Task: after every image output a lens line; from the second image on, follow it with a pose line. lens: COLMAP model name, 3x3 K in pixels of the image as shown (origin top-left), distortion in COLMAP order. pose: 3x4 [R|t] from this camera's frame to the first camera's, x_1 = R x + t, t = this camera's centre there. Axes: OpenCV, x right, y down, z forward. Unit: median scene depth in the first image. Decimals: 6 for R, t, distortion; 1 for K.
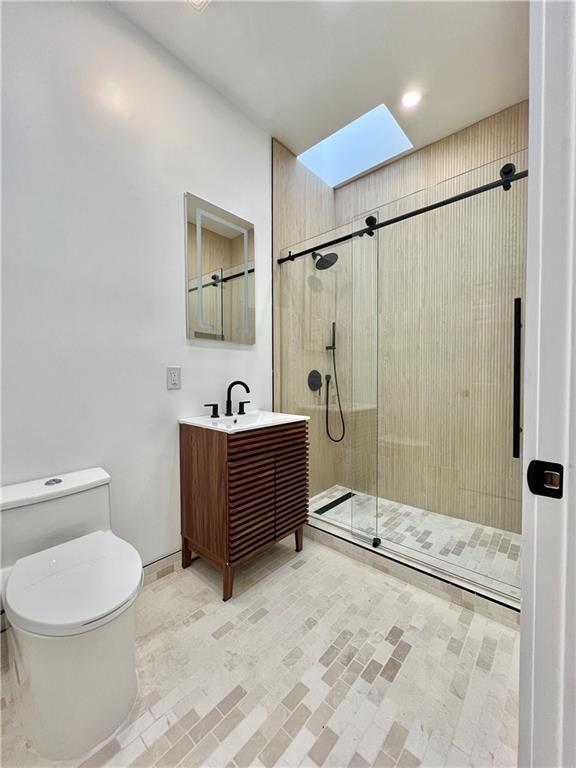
lens RADIAL K [[305.0, 0, 288.0], [0, 305.0, 384.0], [0, 0, 1]] dist [-0.000333, -0.000154]
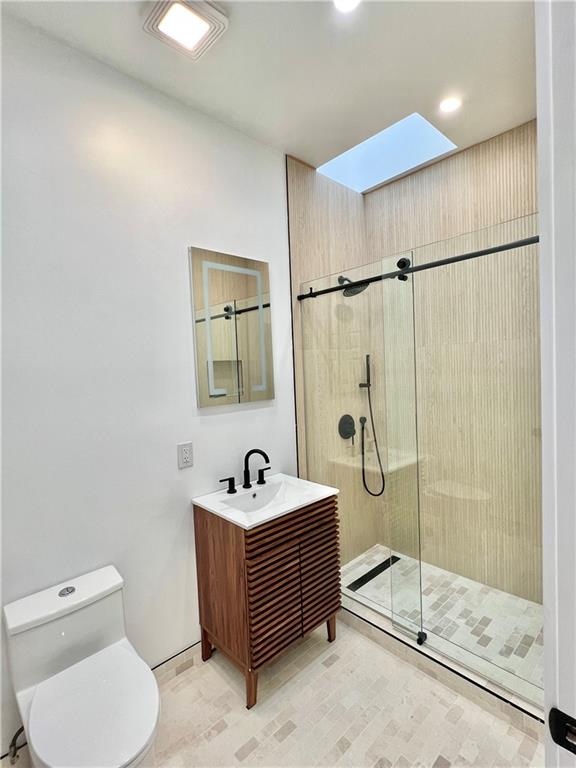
lens RADIAL K [[367.3, 0, 288.0], [0, 367.3, 384.0], [0, 0, 1]] dist [0.000117, 0.000792]
pose [[0.994904, -0.033445, -0.095121, 0.036105], [0.035159, 0.999247, 0.016406, -0.211592], [0.094501, -0.019667, 0.995331, -0.047419]]
